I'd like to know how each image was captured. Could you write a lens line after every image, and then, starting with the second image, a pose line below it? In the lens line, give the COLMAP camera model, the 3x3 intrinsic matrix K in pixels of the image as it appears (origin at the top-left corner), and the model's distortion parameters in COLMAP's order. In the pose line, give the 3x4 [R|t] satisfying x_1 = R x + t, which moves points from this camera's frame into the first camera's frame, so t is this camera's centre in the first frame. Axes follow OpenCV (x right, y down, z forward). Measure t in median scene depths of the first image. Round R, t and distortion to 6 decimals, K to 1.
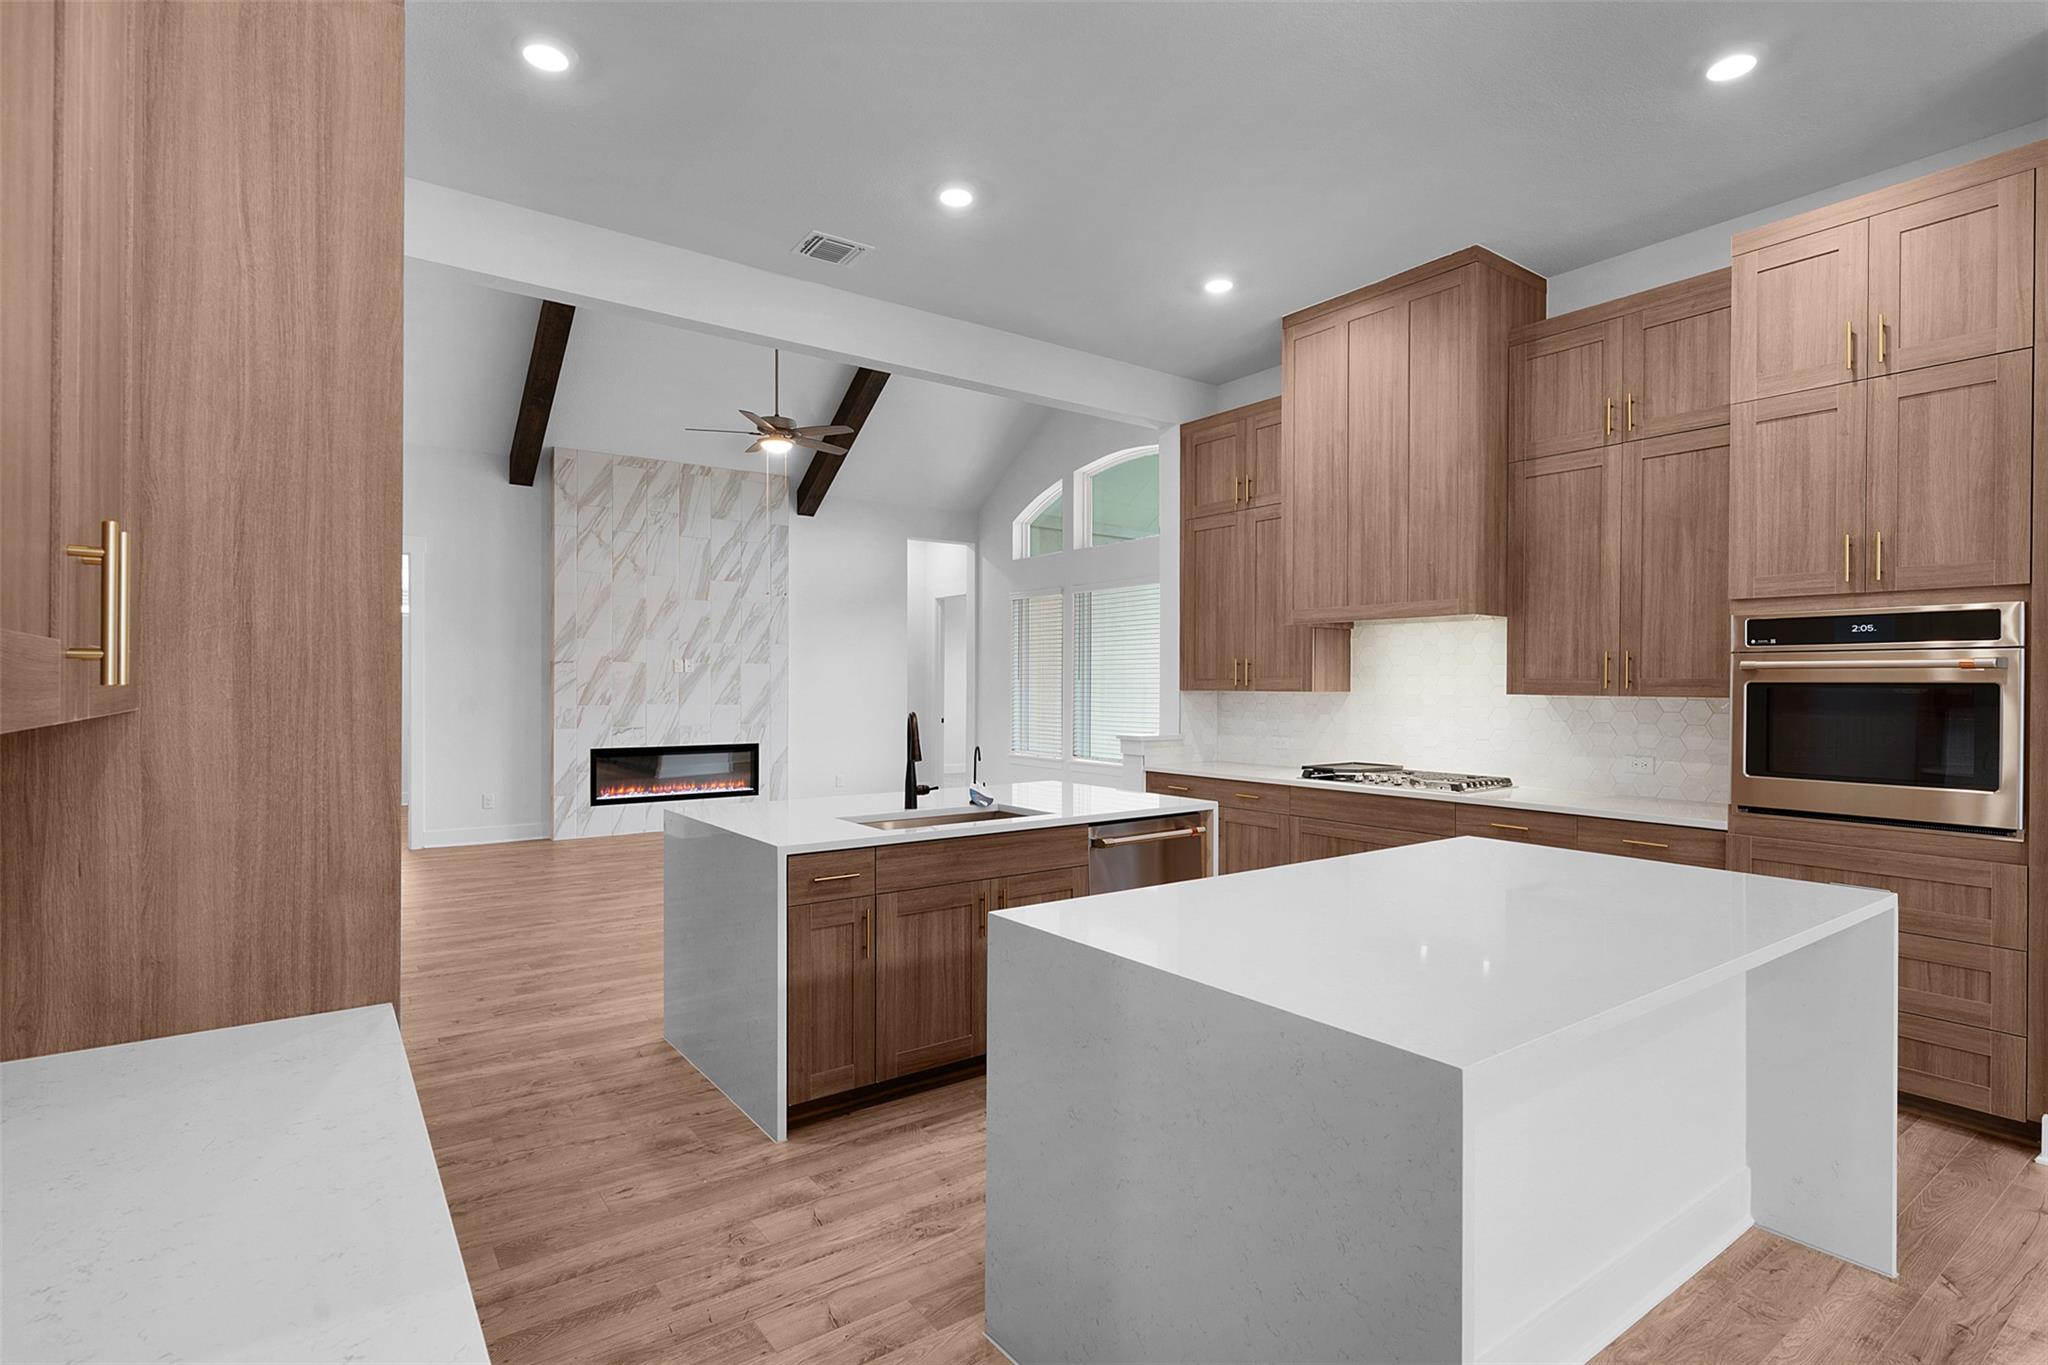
lens RADIAL K [[994.4, 0, 1002.0], [0, 994.4, 682.9], [0, 0, 1]] dist [0.003832, 0.000782]
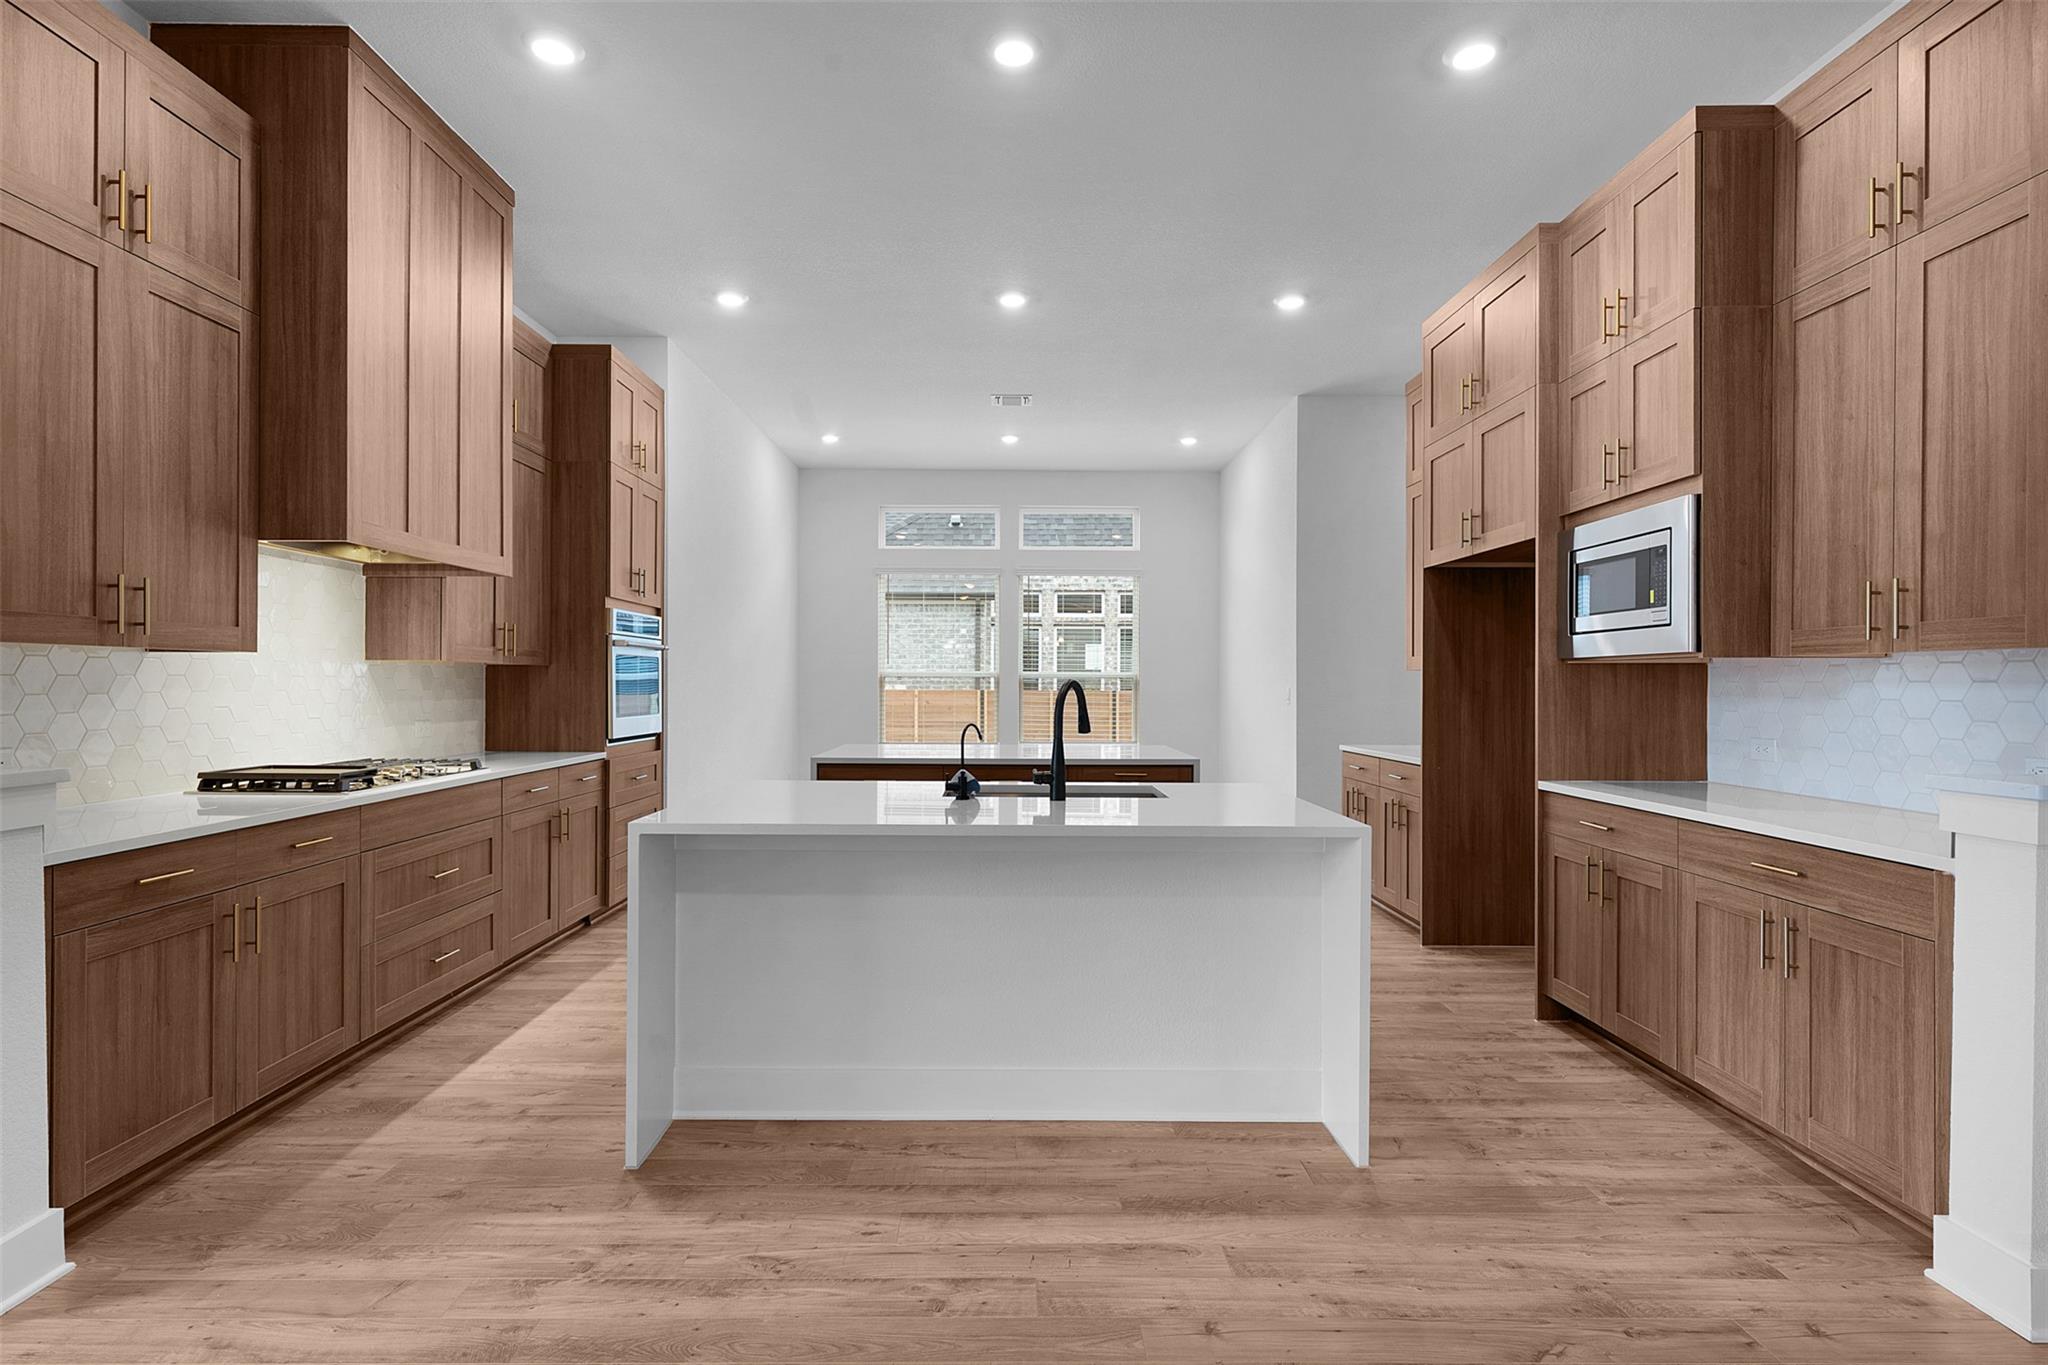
lens RADIAL K [[994.4, 0, 1013.8], [0, 994.4, 681.4], [0, 0, 1]] dist [0.003832, 0.000782]
pose [[-0.820158, -0.008458, 0.572075, -0.230430], [-0.009621, 0.999953, 0.000991, 0.012825], [-0.572056, -0.004691, -0.820201, 0.741732]]
